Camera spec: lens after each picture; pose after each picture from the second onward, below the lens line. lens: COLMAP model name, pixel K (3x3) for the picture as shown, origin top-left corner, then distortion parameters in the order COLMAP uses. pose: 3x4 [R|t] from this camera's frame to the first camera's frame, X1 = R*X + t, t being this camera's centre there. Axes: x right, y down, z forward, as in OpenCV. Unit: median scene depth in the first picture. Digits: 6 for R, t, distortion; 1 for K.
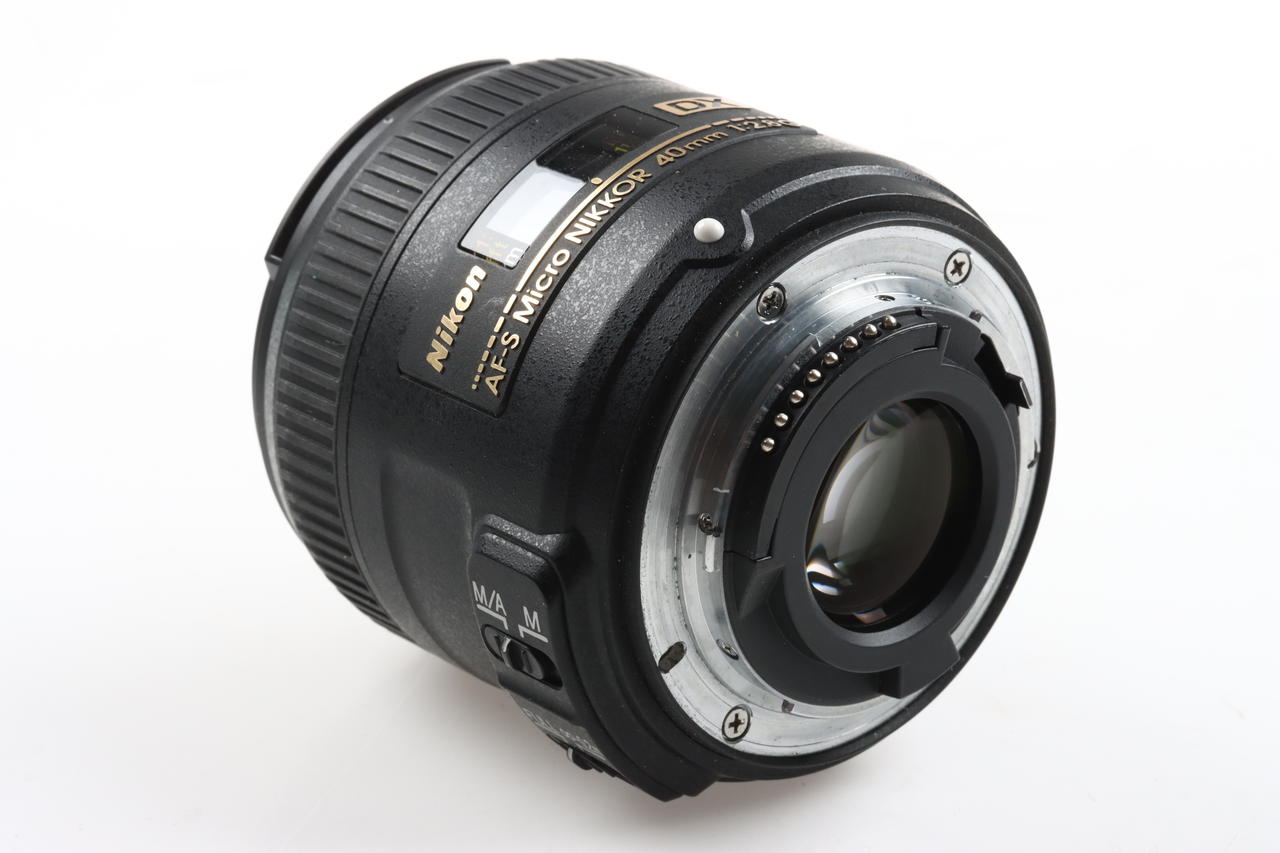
lens RADIAL K [[3626.6, 0, 641.7], [0, 3626.6, 428.5], [0, 0, 1]] dist [0.214006, 0.000000]
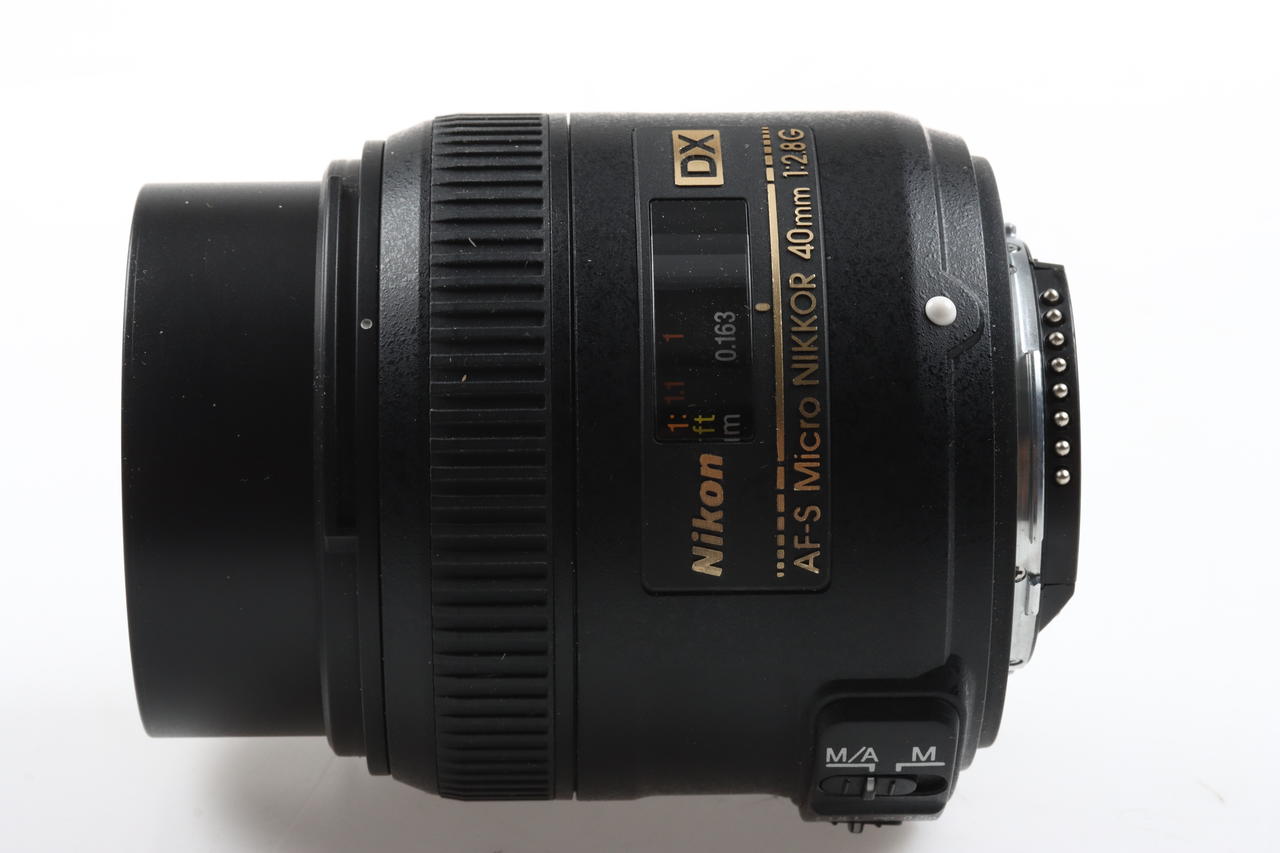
lens RADIAL K [[3626.6, 0, 640.2], [0, 3626.6, 426.1], [0, 0, 1]] dist [0.214006, 0.000000]
pose [[0.666182, -0.503138, 0.550503, -0.554627], [0.307754, 0.857831, 0.411599, -0.431199], [-0.679330, -0.104780, 0.726314, 0.362554]]
